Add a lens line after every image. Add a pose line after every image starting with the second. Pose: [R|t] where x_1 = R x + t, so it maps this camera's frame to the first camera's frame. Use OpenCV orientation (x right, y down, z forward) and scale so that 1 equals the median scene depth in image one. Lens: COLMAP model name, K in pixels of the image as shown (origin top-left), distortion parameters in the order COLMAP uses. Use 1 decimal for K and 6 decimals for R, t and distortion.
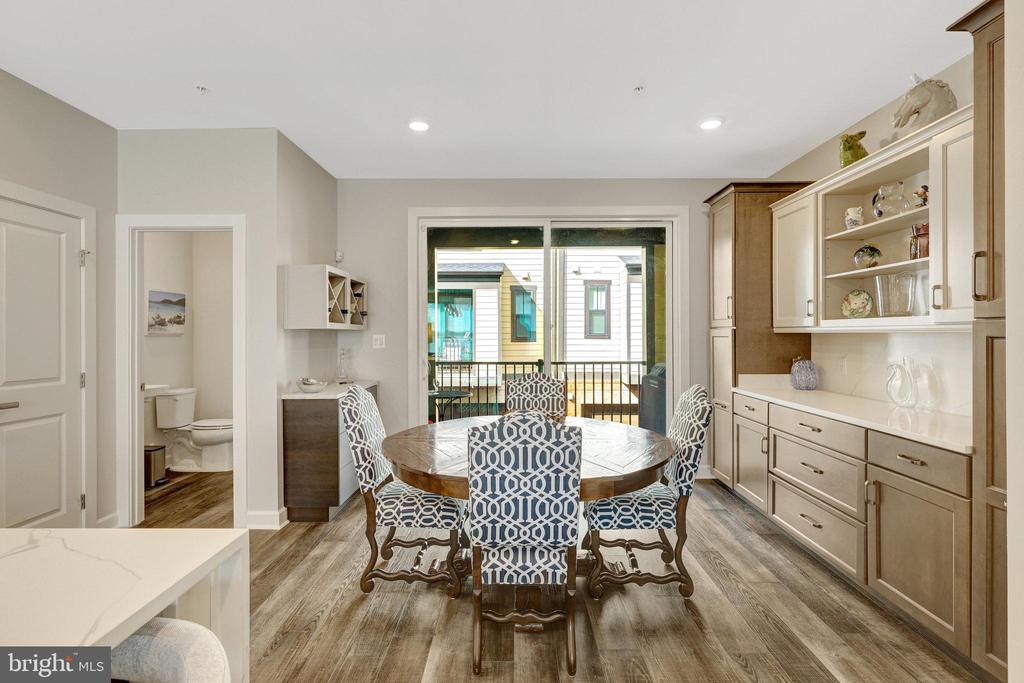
lens RADIAL K [[532.0, 0, 513.5], [0, 532.0, 335.2], [0, 0, 1]] dist [-0.002569, -0.000265]
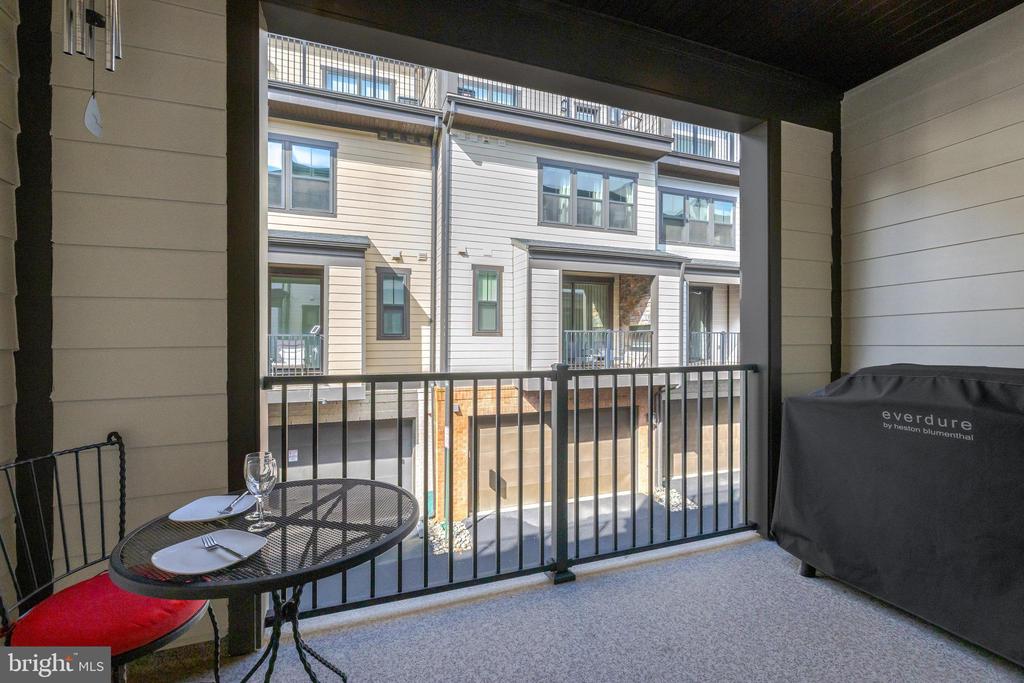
lens RADIAL K [[437.7, 0, 509.7], [0, 437.7, 346.6], [0, 0, 1]] dist [0.000123, 0.000314]
pose [[0.931165, -0.003807, 0.364579, -0.058676], [-0.001231, 0.999907, 0.013585, 0.013803], [-0.364597, -0.013099, 0.931073, 0.350609]]
